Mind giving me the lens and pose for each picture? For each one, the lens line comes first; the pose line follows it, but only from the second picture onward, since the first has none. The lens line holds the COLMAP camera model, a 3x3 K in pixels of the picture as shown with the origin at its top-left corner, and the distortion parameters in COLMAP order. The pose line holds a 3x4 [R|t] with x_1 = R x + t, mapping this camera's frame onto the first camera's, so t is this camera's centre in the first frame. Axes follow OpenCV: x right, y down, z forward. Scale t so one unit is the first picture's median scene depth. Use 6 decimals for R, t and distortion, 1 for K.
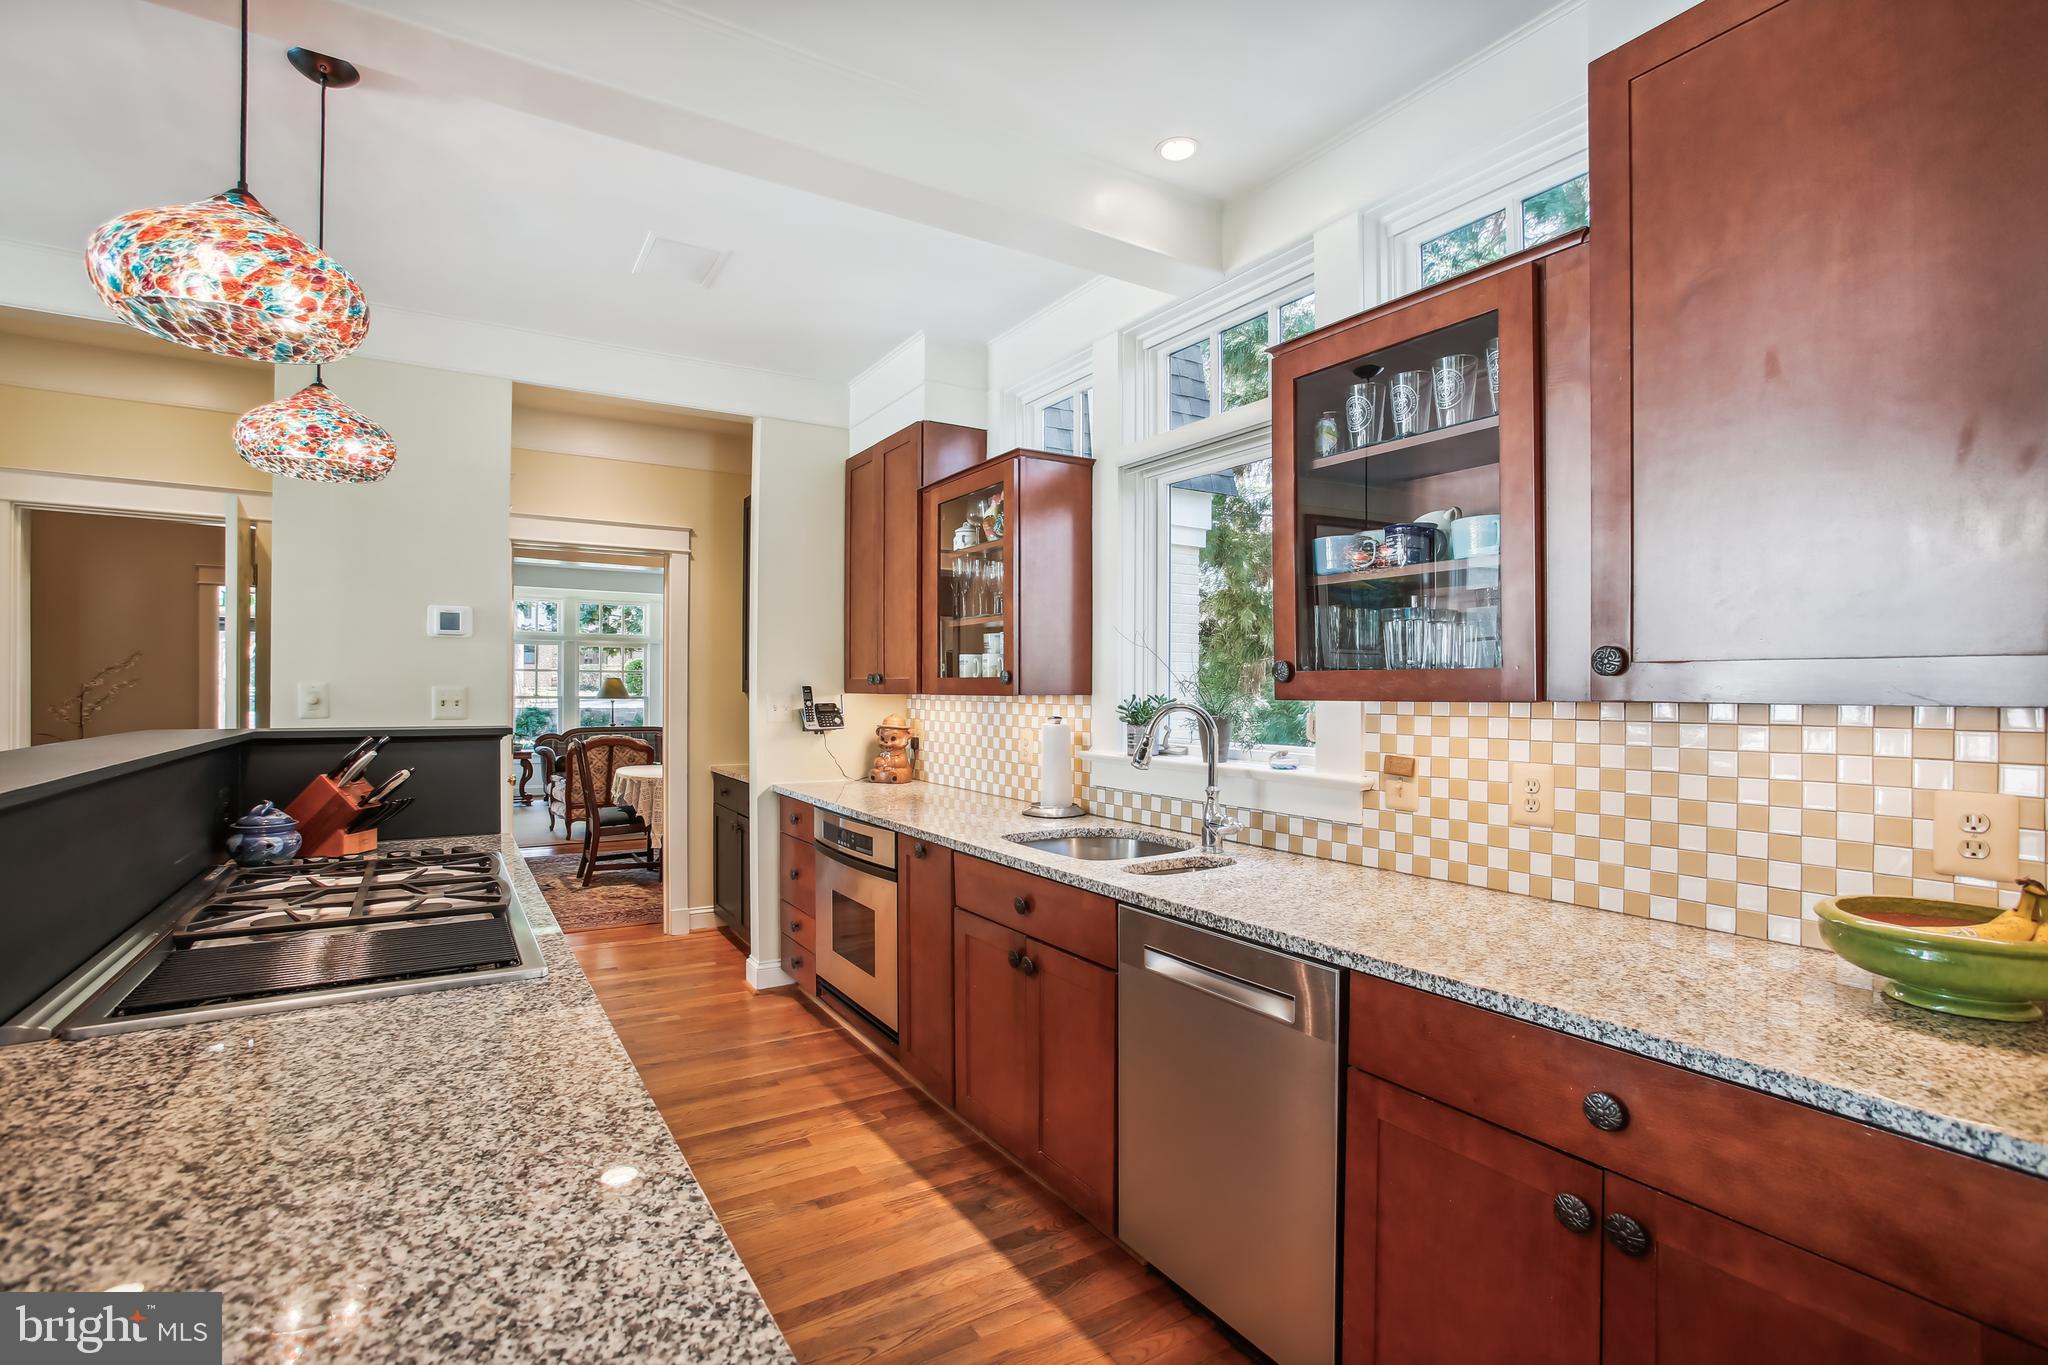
lens RADIAL K [[953.7, 0, 1027.3], [0, 953.7, 685.9], [0, 0, 1]] dist [-0.067936, 0.033432]
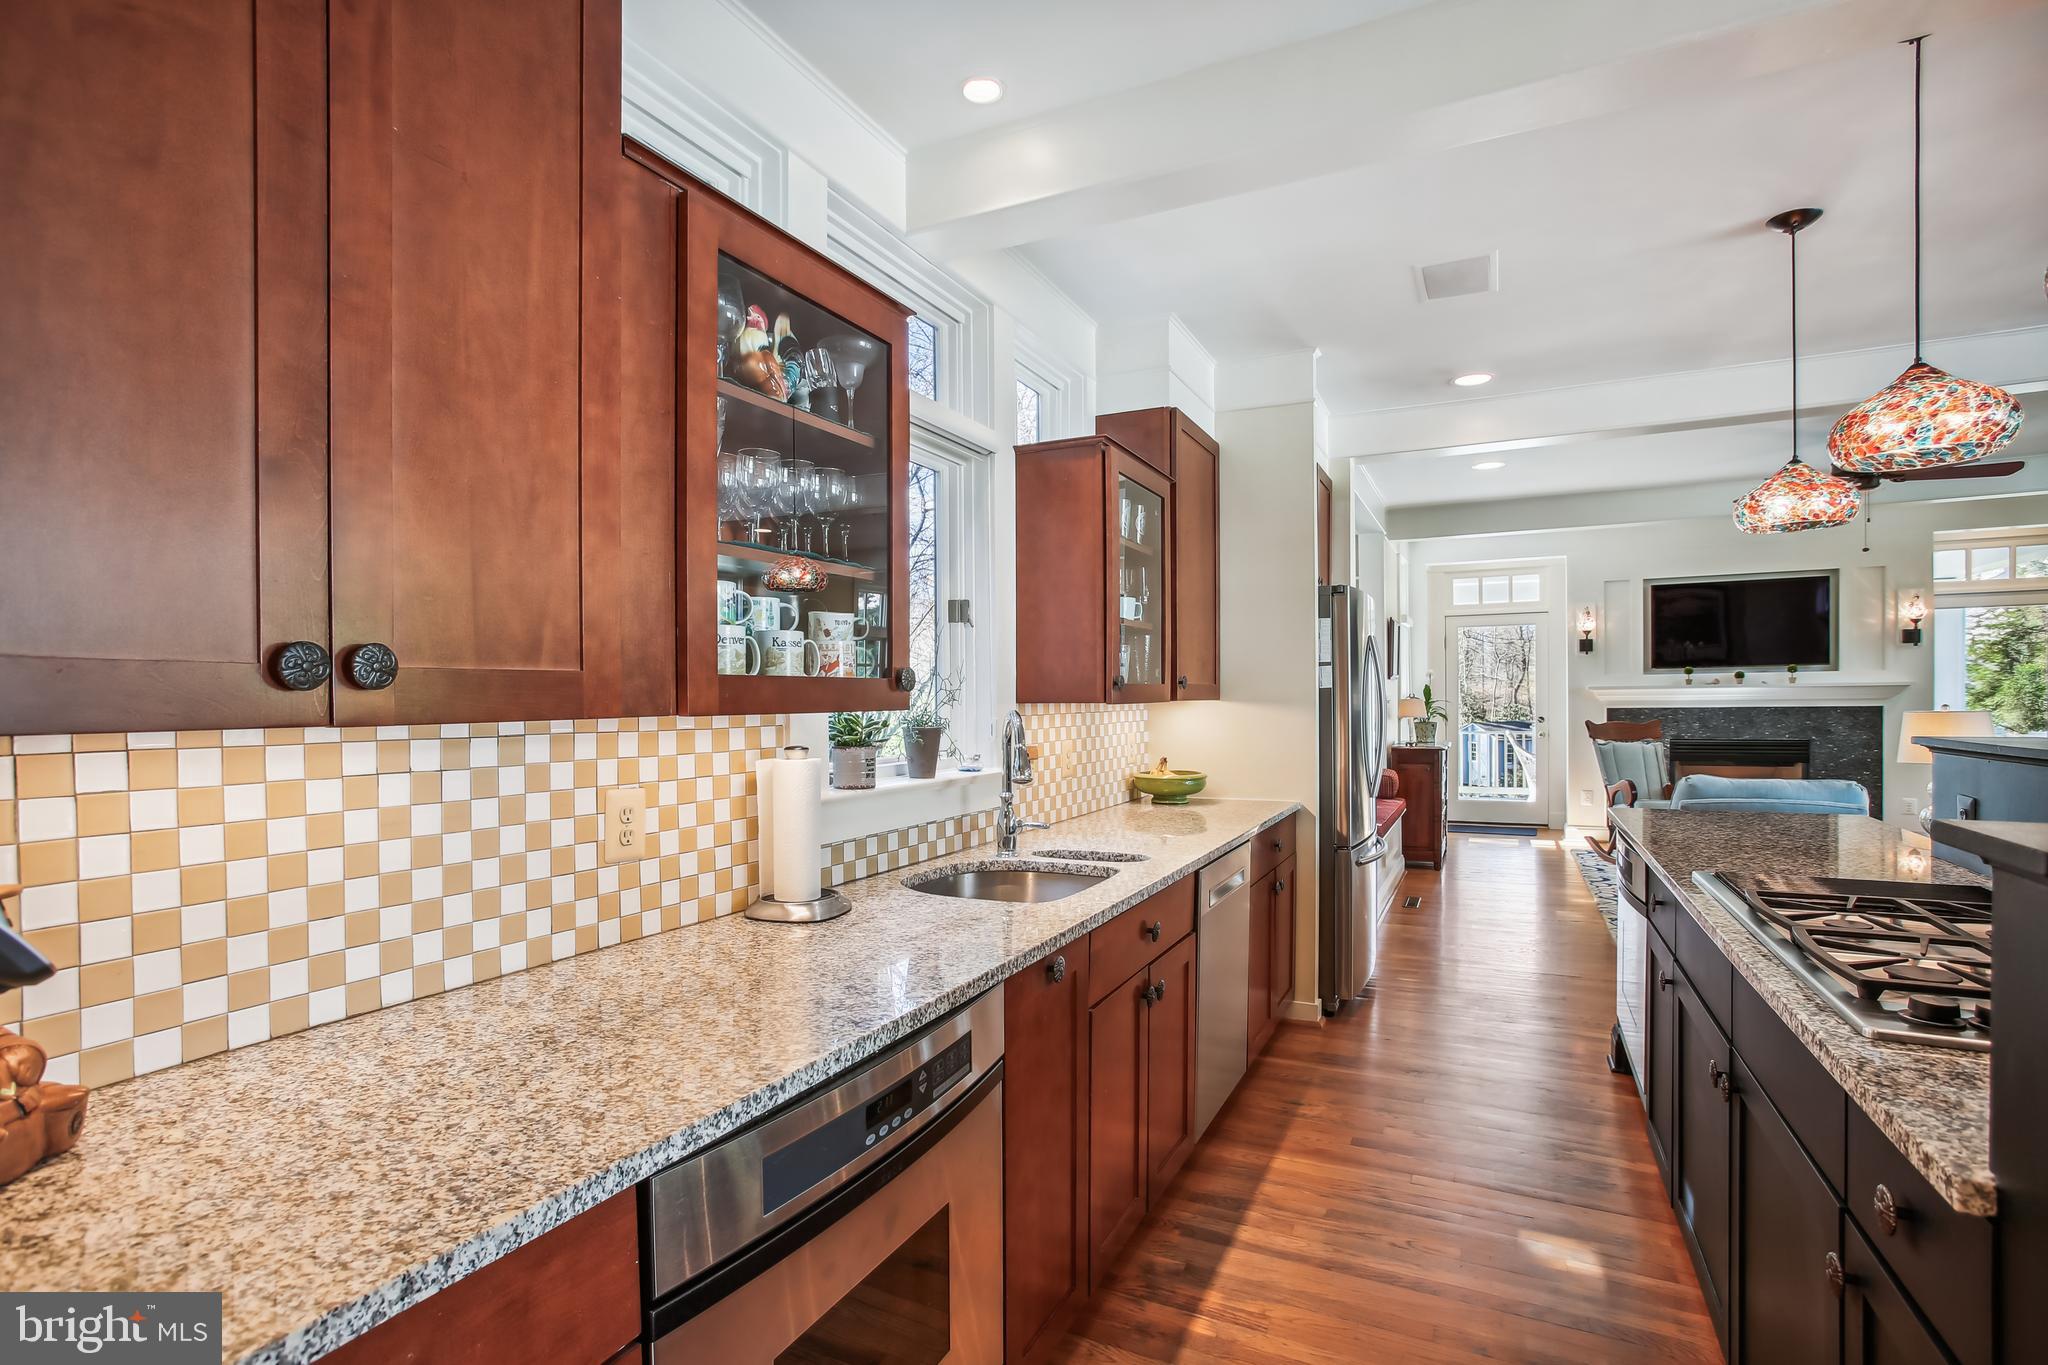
lens RADIAL K [[953.7, 0, 1027.3], [0, 953.7, 685.9], [0, 0, 1]] dist [-0.067936, 0.033432]
pose [[-0.511038, 0.019089, 0.859346, -0.738383], [0.015702, 0.999794, -0.012870, 0.007373], [-0.859415, 0.006917, -0.511232, 1.568211]]
